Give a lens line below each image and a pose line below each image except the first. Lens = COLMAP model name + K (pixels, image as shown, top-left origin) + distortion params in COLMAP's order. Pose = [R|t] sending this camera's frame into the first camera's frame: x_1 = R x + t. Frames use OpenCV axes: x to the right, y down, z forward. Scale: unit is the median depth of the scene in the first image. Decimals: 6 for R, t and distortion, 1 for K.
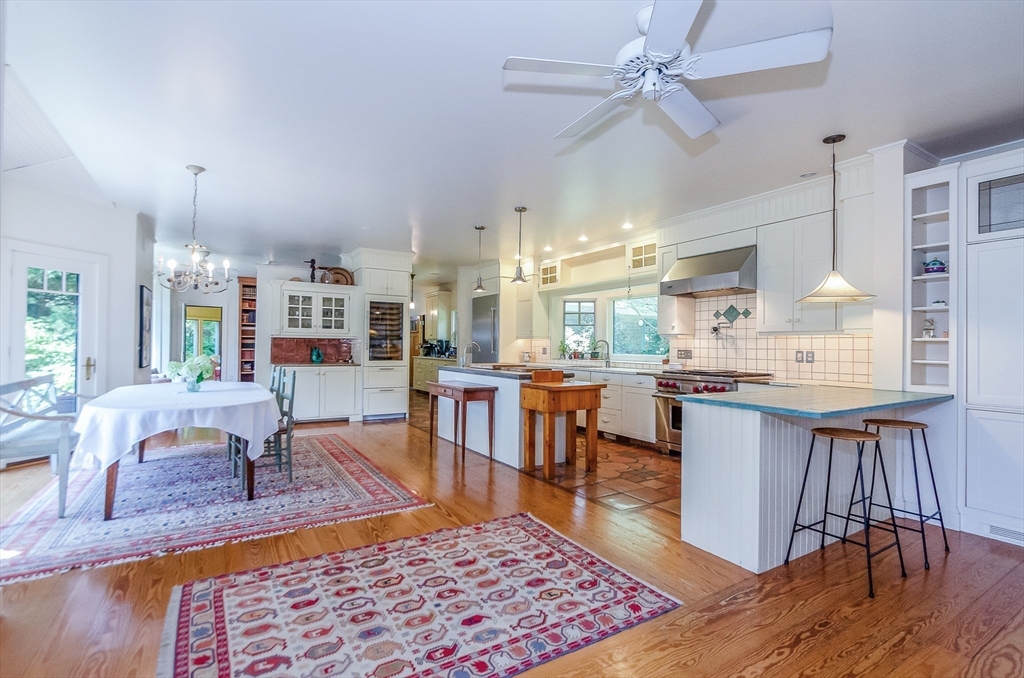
lens RADIAL K [[467.4, 0, 513.8], [0, 467.4, 342.5], [0, 0, 1]] dist [0.001757, -0.003108]
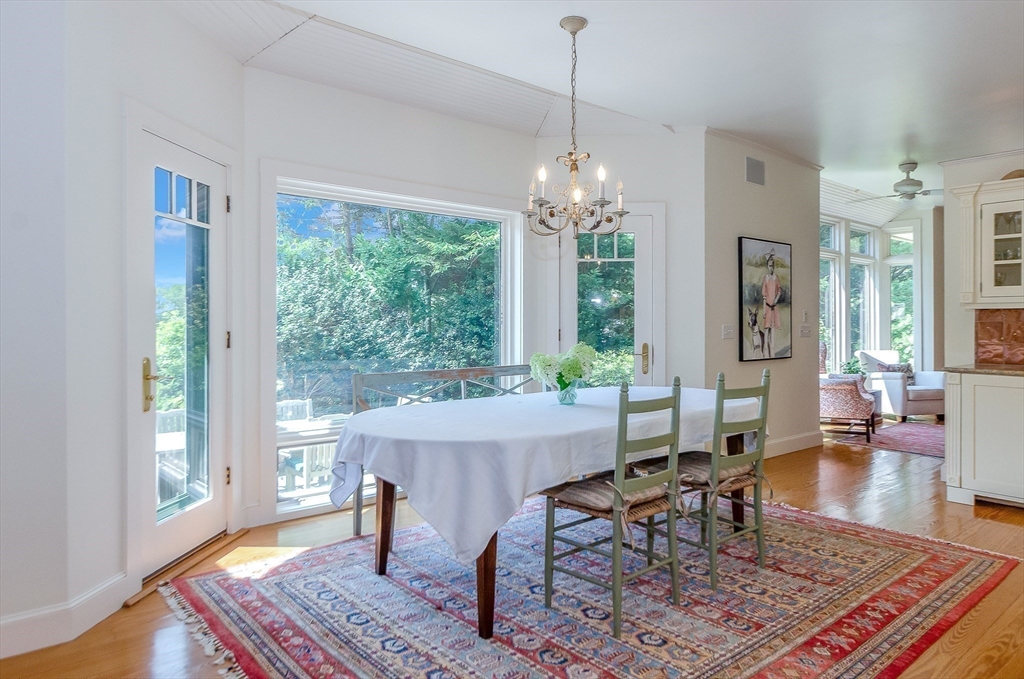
lens RADIAL K [[665.6, 0, 544.0], [0, 665.6, 326.6], [0, 0, 1]] dist [-0.004057, -0.000793]
pose [[0.166666, -0.006627, -0.985991, 0.081896], [0.008094, 0.999953, -0.005352, 0.007251], [0.985980, -0.007089, 0.166712, 0.537533]]
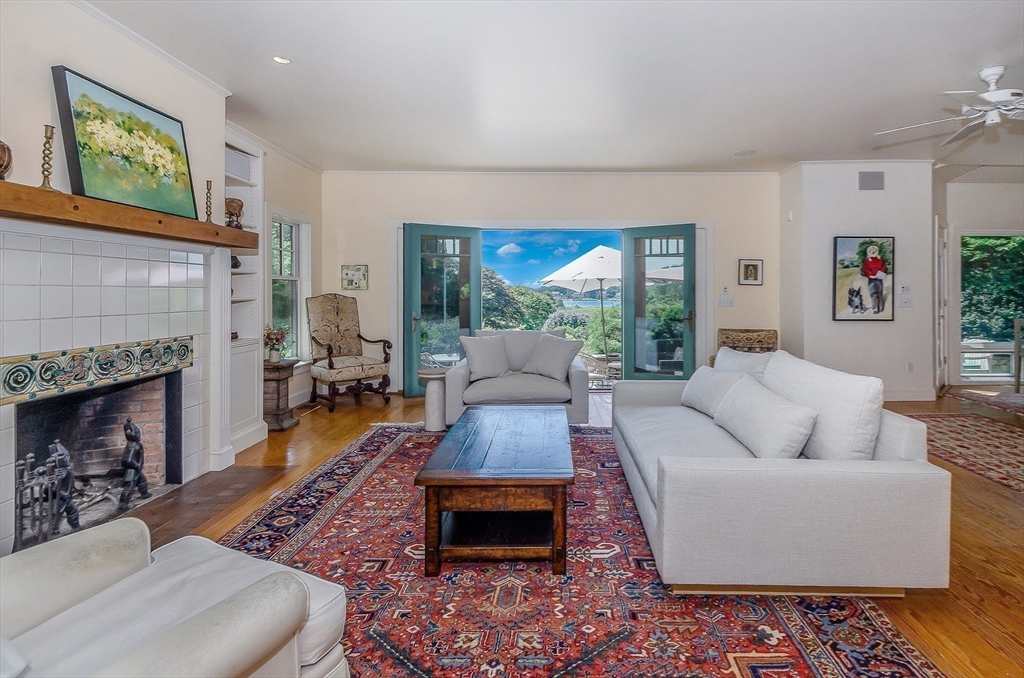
lens RADIAL K [[515.6, 0, 560.7], [0, 515.6, 296.1], [0, 0, 1]] dist [-0.000910, -0.000330]
pose [[-0.515466, -0.003504, -0.856903, 0.795344], [0.002497, 0.999981, -0.005591, 0.003724], [0.856906, -0.005022, -0.515448, 0.219917]]
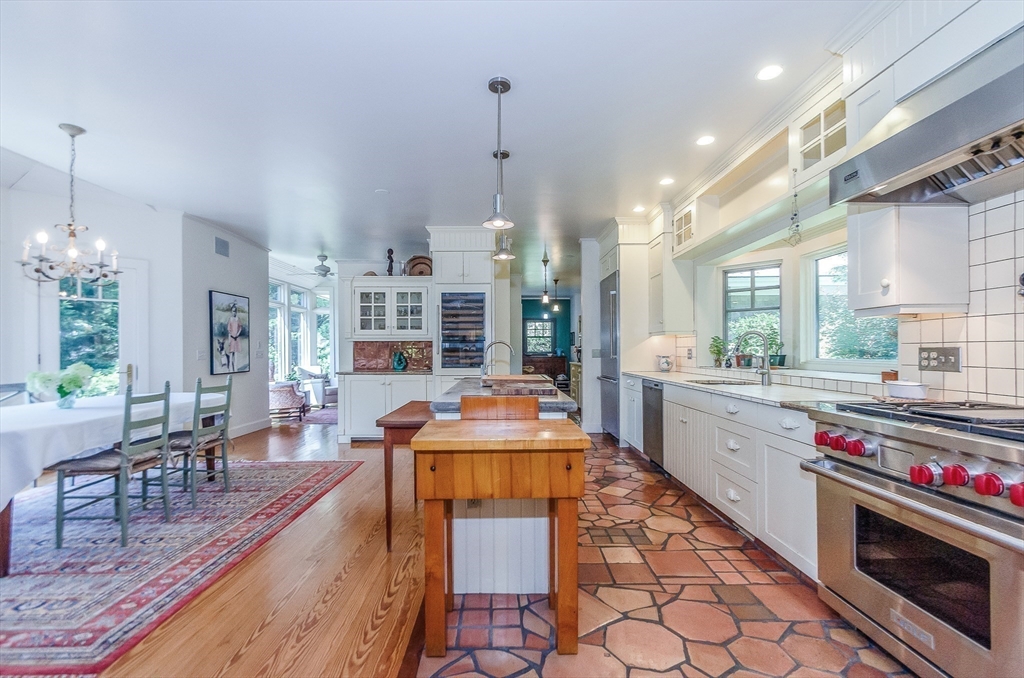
lens RADIAL K [[467.4, 0, 516.1], [0, 467.4, 349.9], [0, 0, 1]] dist [0.001757, -0.003108]
pose [[0.859201, -0.013658, -0.511456, 0.243573], [0.016696, 0.999860, 0.001348, 0.010845], [0.511365, -0.009697, 0.859309, 0.456692]]
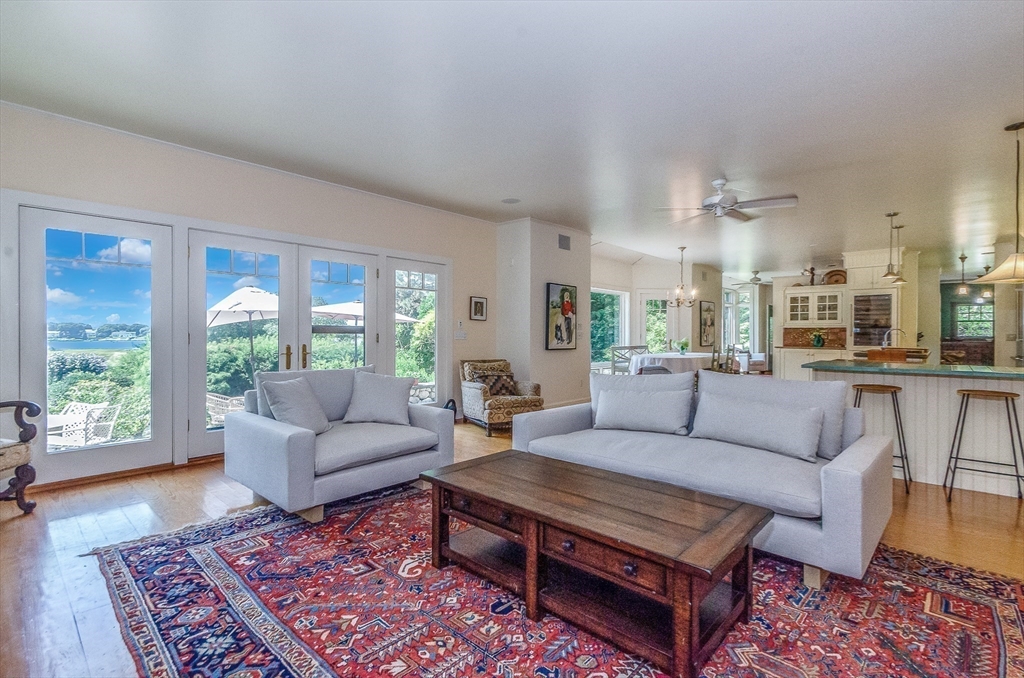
lens RADIAL K [[467.4, 0, 505.4], [0, 467.4, 335.6], [0, 0, 1]] dist [0.001757, -0.003108]
pose [[0.250810, -0.004757, -0.968025, 0.737428], [0.005355, 0.999979, -0.003526, 0.014426], [0.968022, -0.004300, 0.250830, -0.185778]]
